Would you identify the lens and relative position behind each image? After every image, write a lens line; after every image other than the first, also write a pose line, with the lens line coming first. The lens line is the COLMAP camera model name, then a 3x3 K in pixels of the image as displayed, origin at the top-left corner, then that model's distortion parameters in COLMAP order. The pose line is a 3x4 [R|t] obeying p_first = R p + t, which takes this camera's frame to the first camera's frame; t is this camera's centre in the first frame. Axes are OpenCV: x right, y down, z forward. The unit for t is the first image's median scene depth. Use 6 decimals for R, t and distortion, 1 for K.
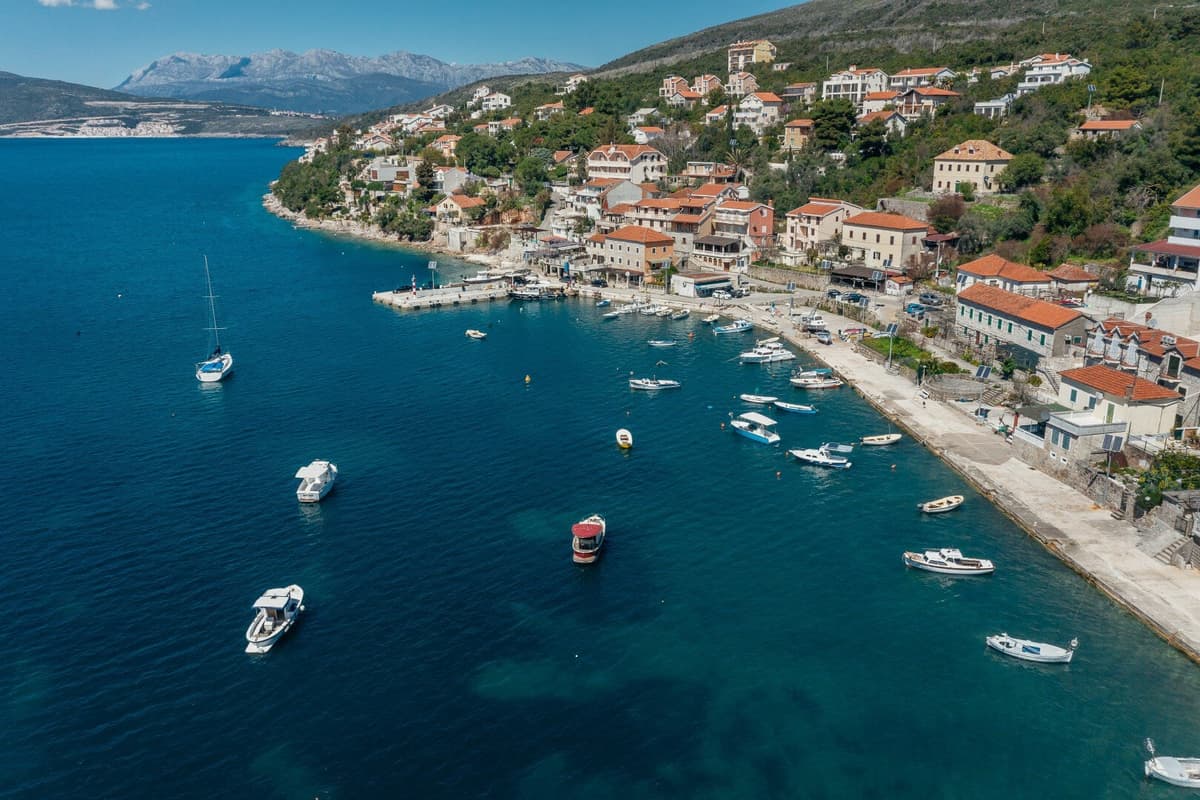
lens RADIAL K [[961.2, 0, 600.0], [0, 961.2, 400.0], [0, 0, 1]] dist [-0.008446, 0.048767]
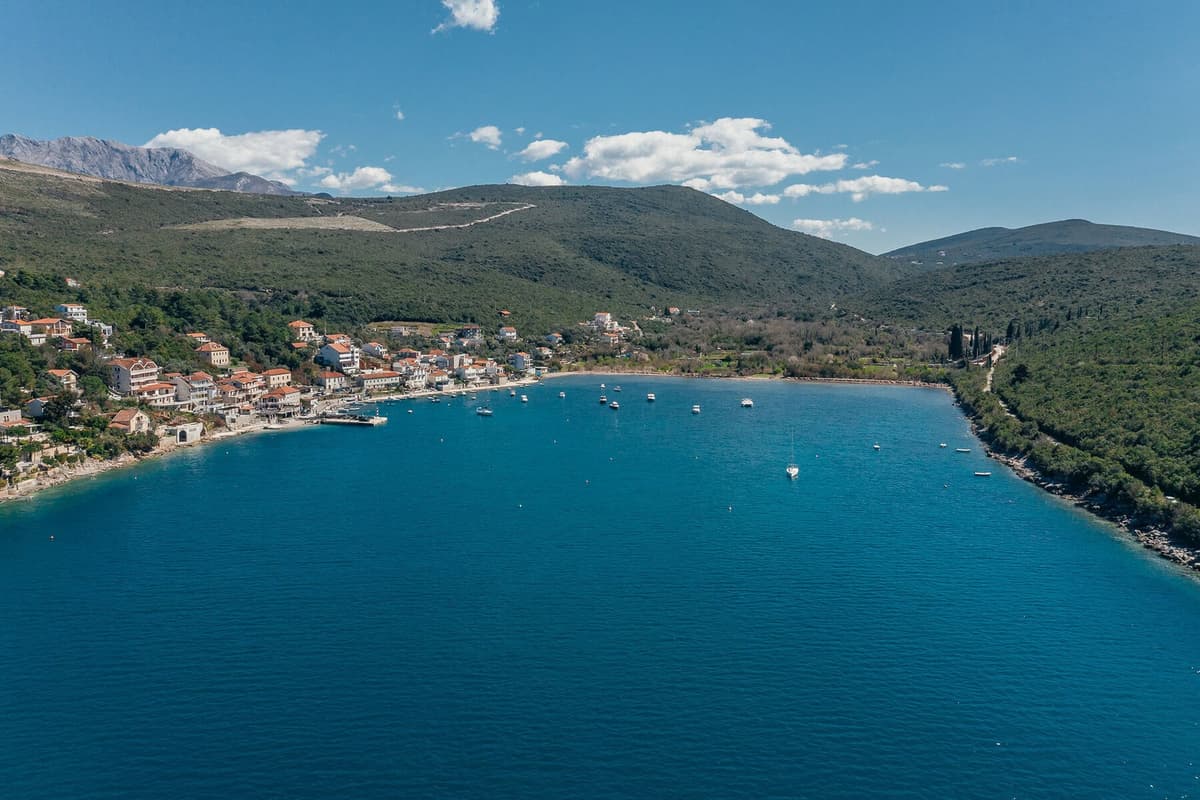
lens RADIAL K [[988.9, 0, 600.0], [0, 988.9, 400.0], [0, 0, 1]] dist [-0.017441, 0.072025]
pose [[-0.707092, -0.073921, 0.703247, -1.104349], [0.195886, 0.935123, 0.295251, -0.368176], [-0.679448, 0.346526, -0.646738, 1.088907]]
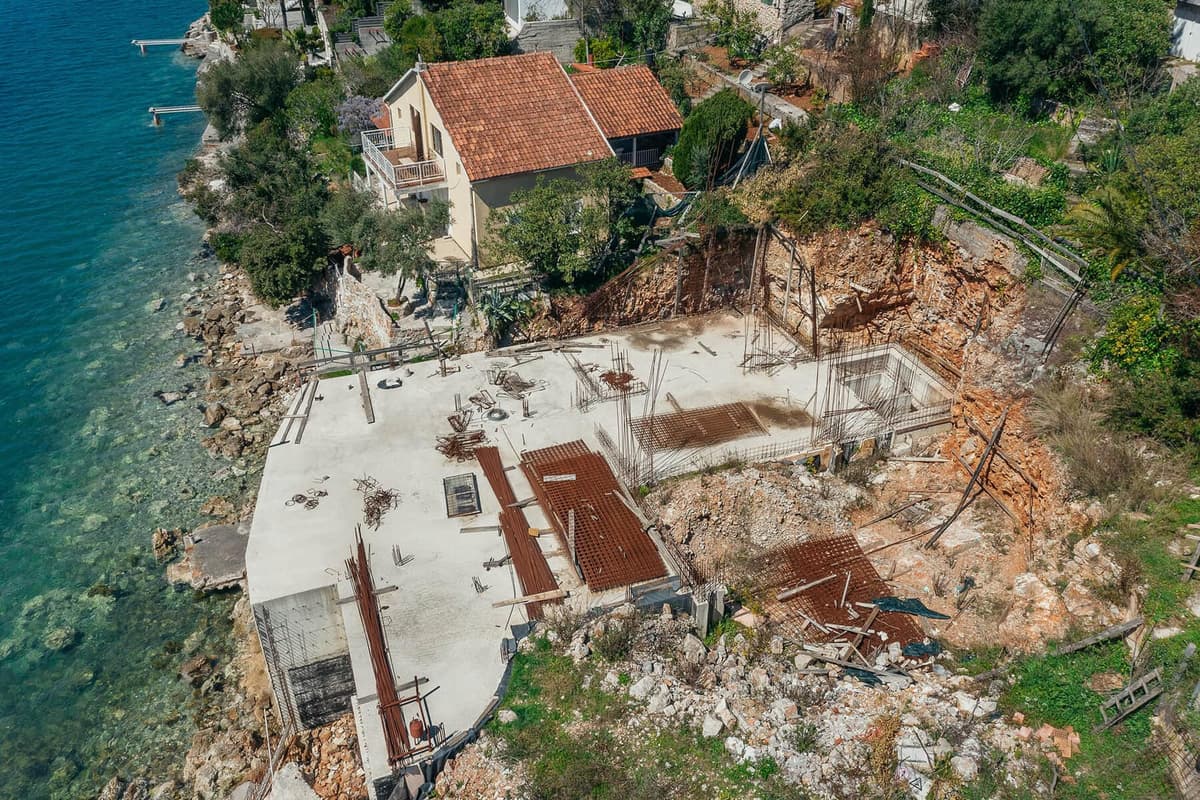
lens RADIAL K [[949.4, 0, 600.0], [0, 949.4, 400.0], [0, 0, 1]] dist [-0.005966, 0.043592]
pose [[0.950164, 0.171947, -0.260042, -0.066898], [-0.091144, 0.950911, 0.295738, -0.162713], [0.298128, -0.257298, 0.919194, 0.671334]]
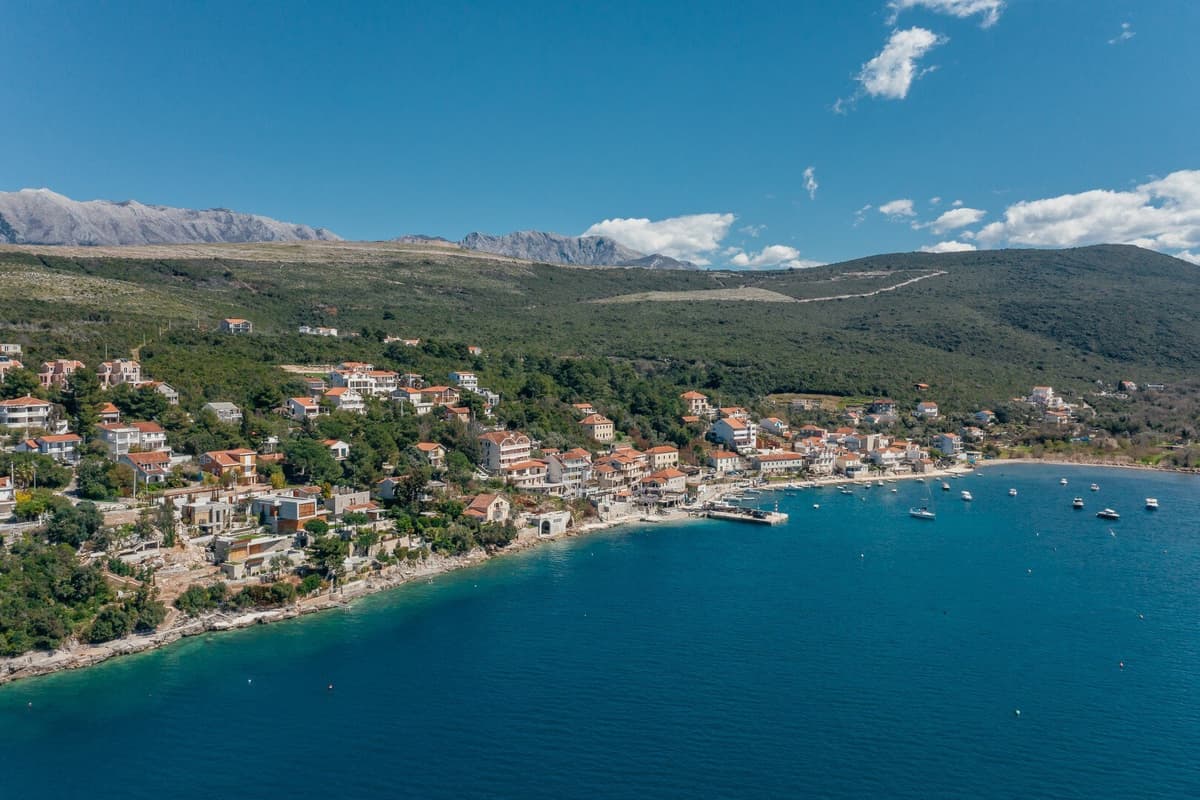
lens RADIAL K [[961.2, 0, 600.0], [0, 961.2, 400.0], [0, 0, 1]] dist [-0.008446, 0.048767]
pose [[-0.375237, -0.032508, 0.926359, -0.877171], [0.253209, 0.957779, 0.136177, -0.325076], [-0.891674, 0.285661, -0.351163, 0.957819]]
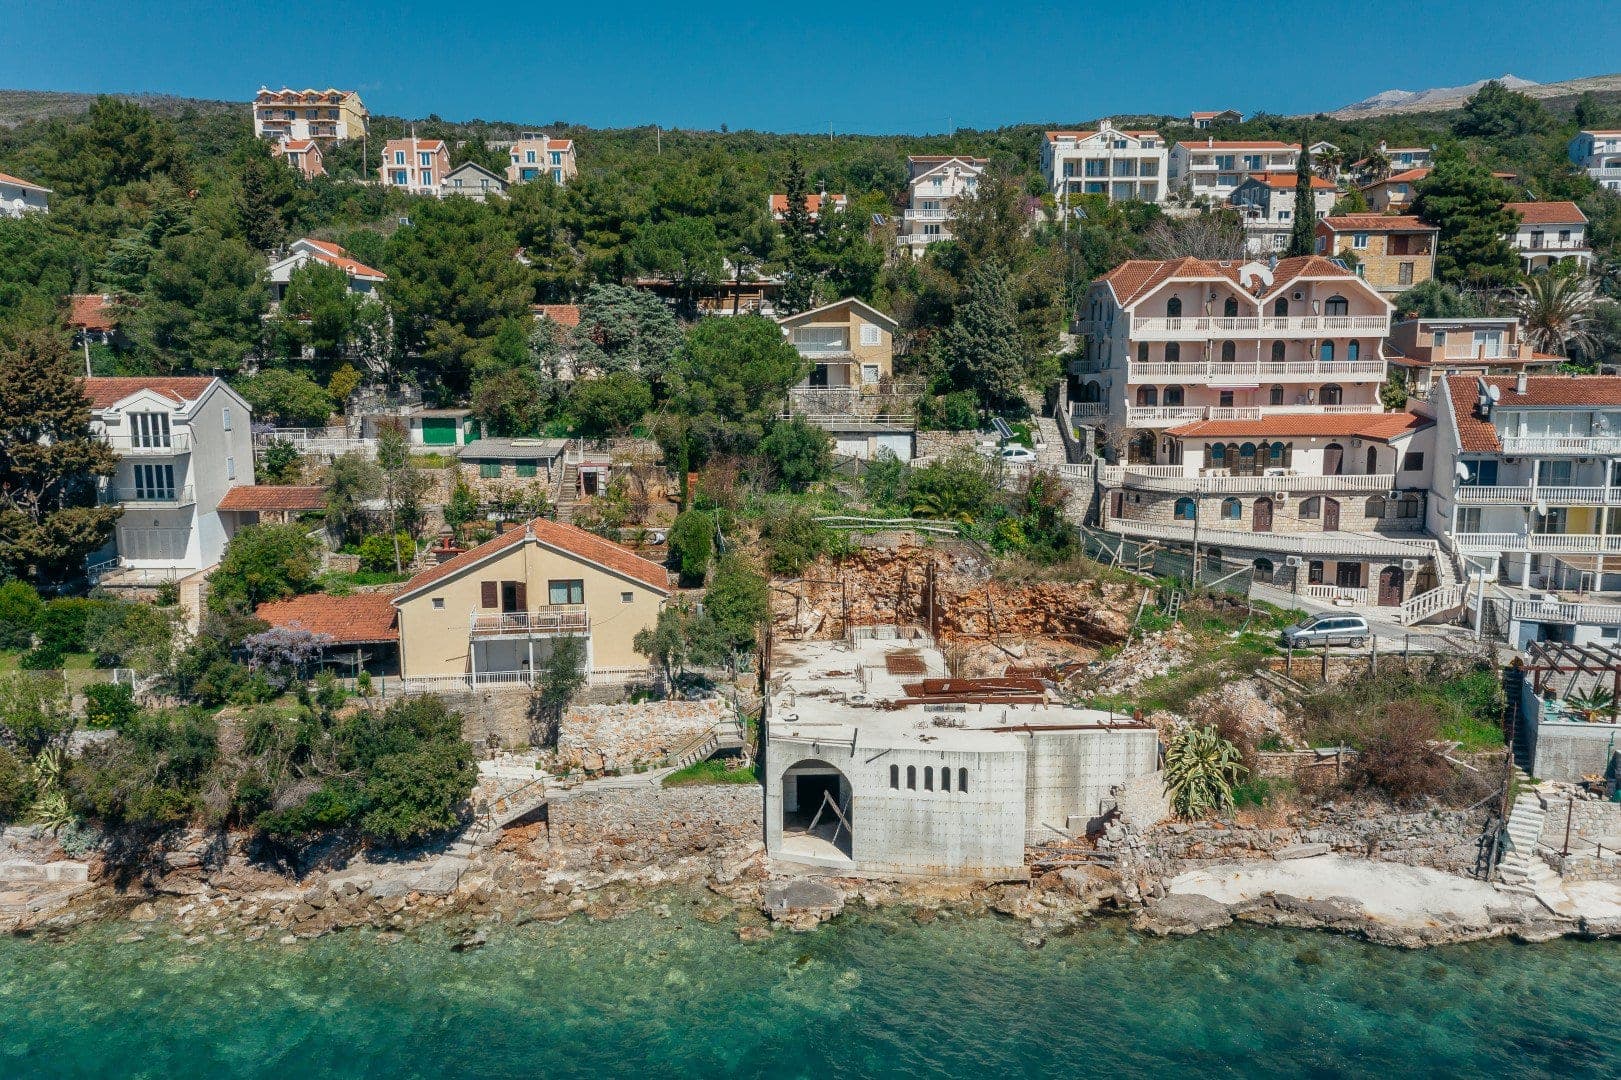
lens RADIAL K [[1298.4, 0, 810.5], [0, 1298.4, 540.0], [0, 0, 1]] dist [-0.008446, 0.048767]
pose [[0.586307, -0.124867, 0.800408, -0.239278], [0.224166, 0.974475, -0.012181, -0.154091], [-0.778456, 0.186566, 0.599332, 0.646730]]
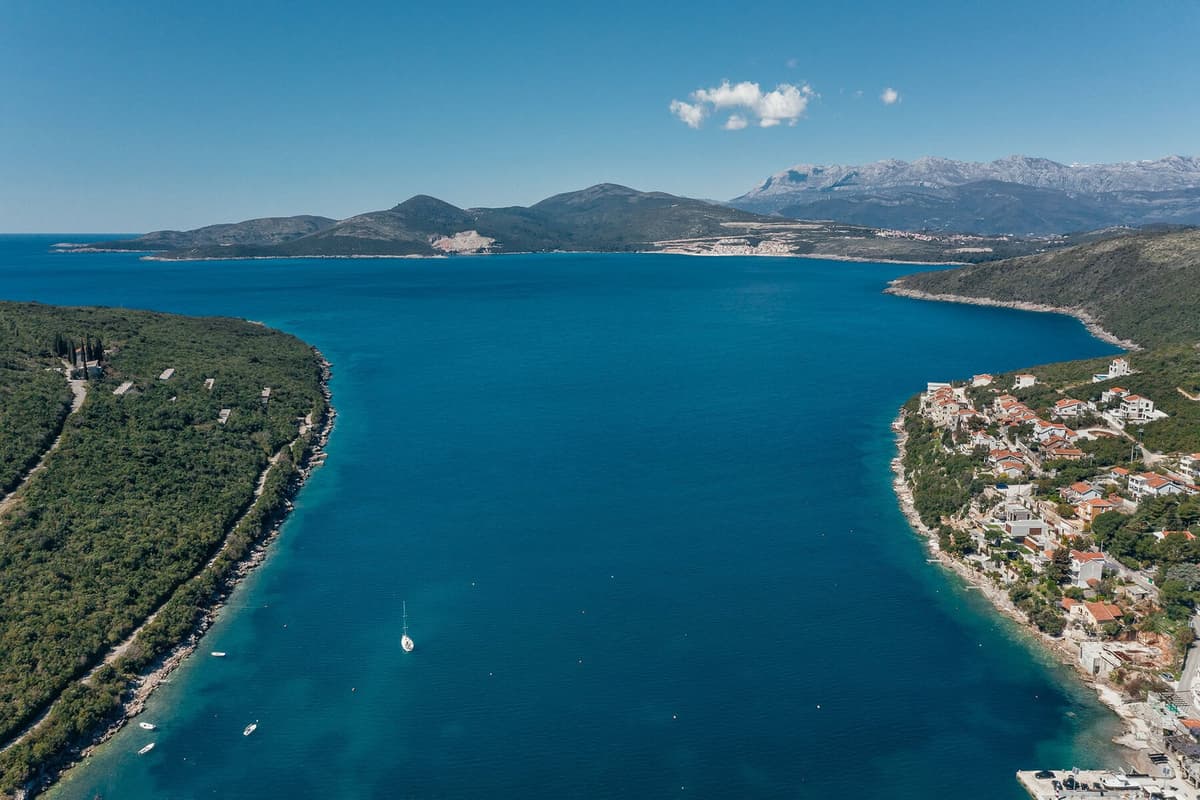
lens RADIAL K [[954.9, 0, 588.1], [0, 954.9, 401.1], [0, 0, 1]] dist [0.008727, 0.004290]
pose [[0.824940, 0.107240, -0.554953, -0.032989], [-0.157567, 0.986546, -0.043583, -0.236784], [0.542813, 0.123395, 0.830739, -0.199603]]
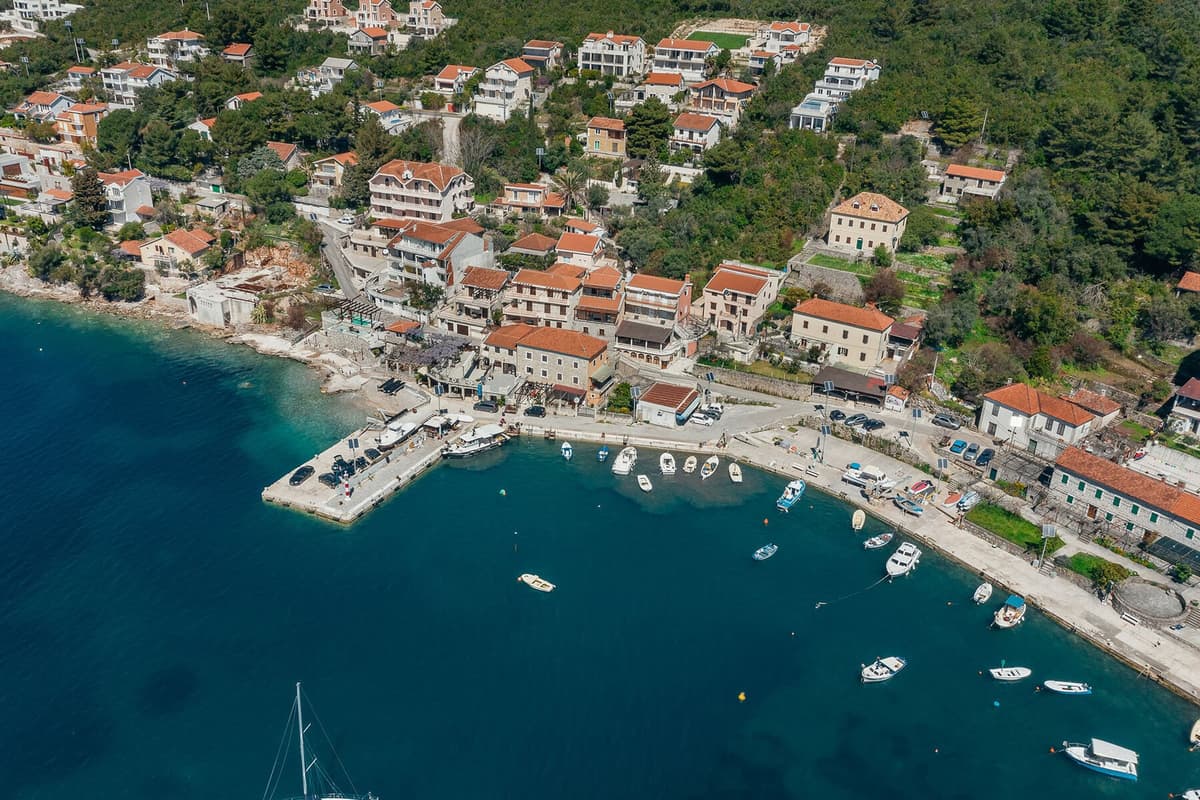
lens RADIAL K [[1000.7, 0, 600.0], [0, 1000.7, 400.0], [0, 0, 1]] dist [-0.008051, 0.053879]
pose [[0.867860, -0.181204, 0.462585, -0.189792], [0.099935, 0.975752, 0.194733, -0.160343], [-0.486654, -0.122773, 0.864924, 0.134709]]
